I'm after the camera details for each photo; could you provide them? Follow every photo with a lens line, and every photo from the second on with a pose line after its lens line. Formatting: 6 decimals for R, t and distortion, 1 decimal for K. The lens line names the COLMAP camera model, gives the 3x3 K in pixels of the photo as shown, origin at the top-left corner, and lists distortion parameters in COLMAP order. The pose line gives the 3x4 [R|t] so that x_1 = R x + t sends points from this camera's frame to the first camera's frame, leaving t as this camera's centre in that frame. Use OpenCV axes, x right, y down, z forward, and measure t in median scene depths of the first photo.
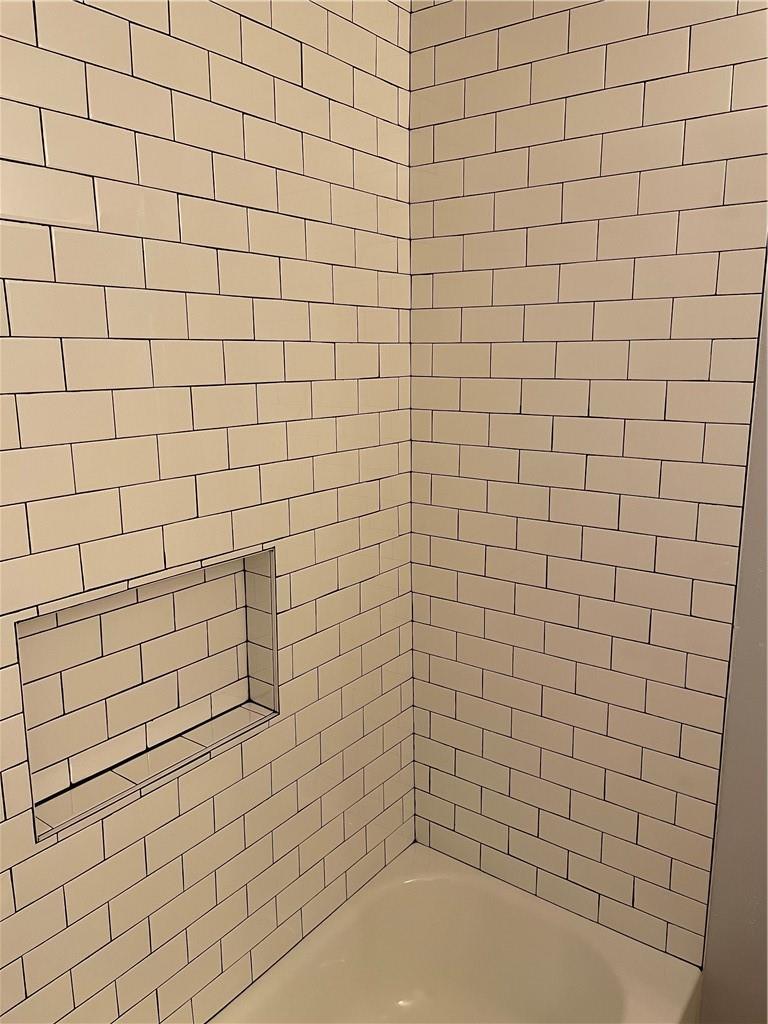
lens RADIAL K [[779.3, 0, 380.3], [0, 779.3, 505.0], [0, 0, 1]] dist [0.085789, -0.110764]
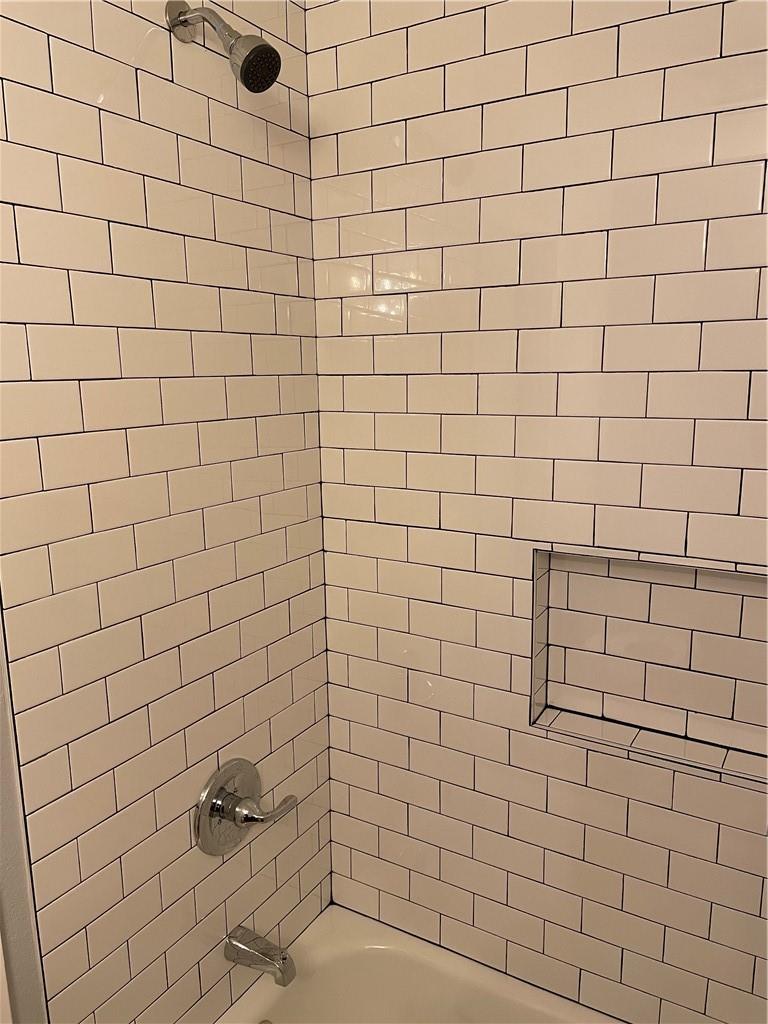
lens RADIAL K [[779.3, 0, 386.5], [0, 779.3, 502.6], [0, 0, 1]] dist [0.085789, -0.110764]
pose [[0.097852, 0.177337, -0.979273, 0.527858], [-0.181797, 0.970624, 0.157605, -0.058420], [0.978455, 0.162607, 0.127217, 0.409511]]
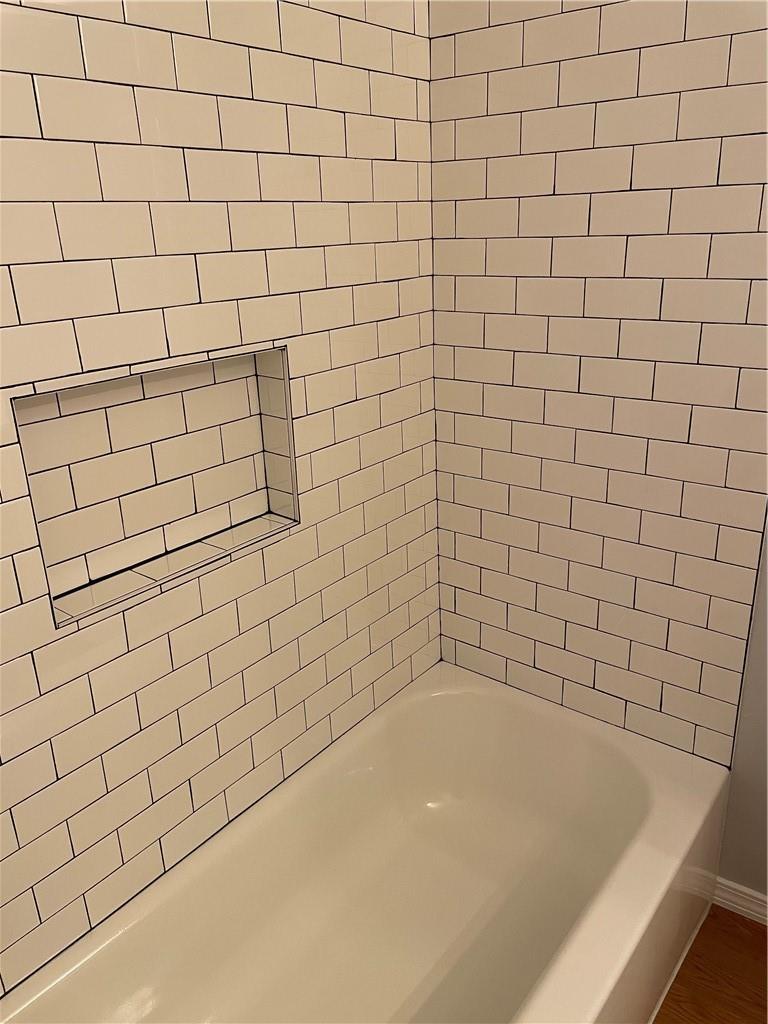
lens RADIAL K [[779.3, 0, 377.5], [0, 779.3, 506.9], [0, 0, 1]] dist [0.085789, -0.110764]
pose [[0.999173, -0.018555, -0.036187, 0.003276], [0.023782, 0.988425, 0.149831, 0.101607], [0.032988, -0.150568, 0.988049, 0.046843]]
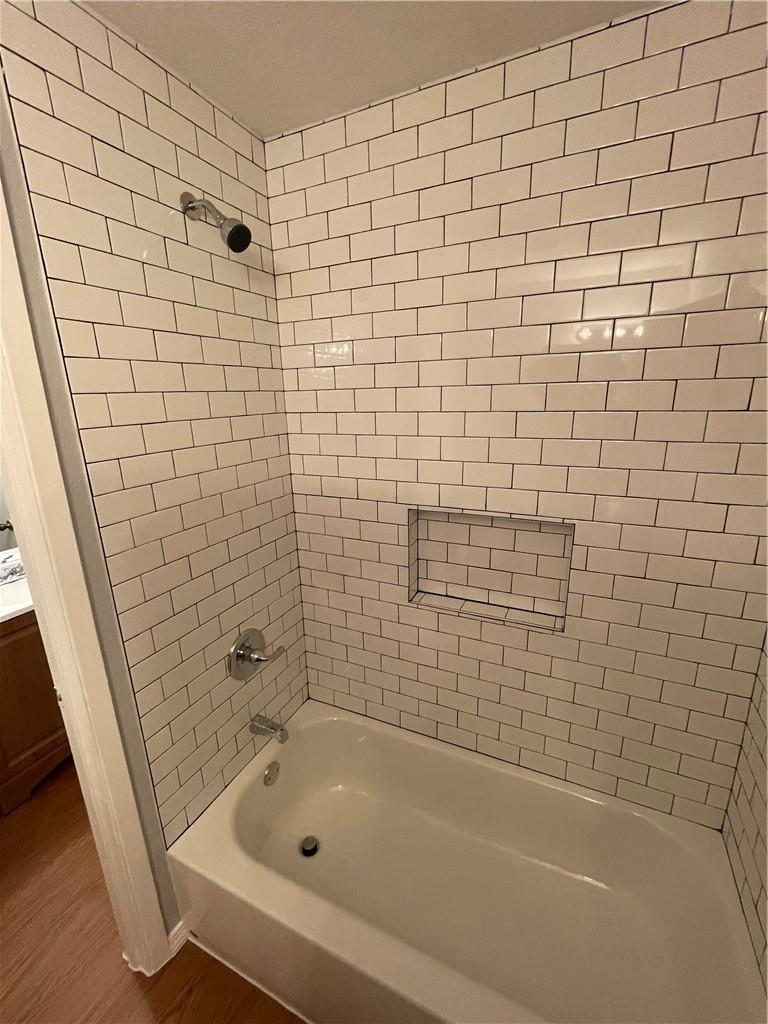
lens RADIAL K [[443.2, 0, 383.6], [0, 443.2, 508.9], [0, 0, 1]] dist [0.000286, 0.000951]
pose [[0.192279, 0.250767, -0.948760, 0.550225], [-0.166280, 0.961145, 0.220342, -0.092484], [0.967150, 0.115393, 0.226506, 0.436146]]
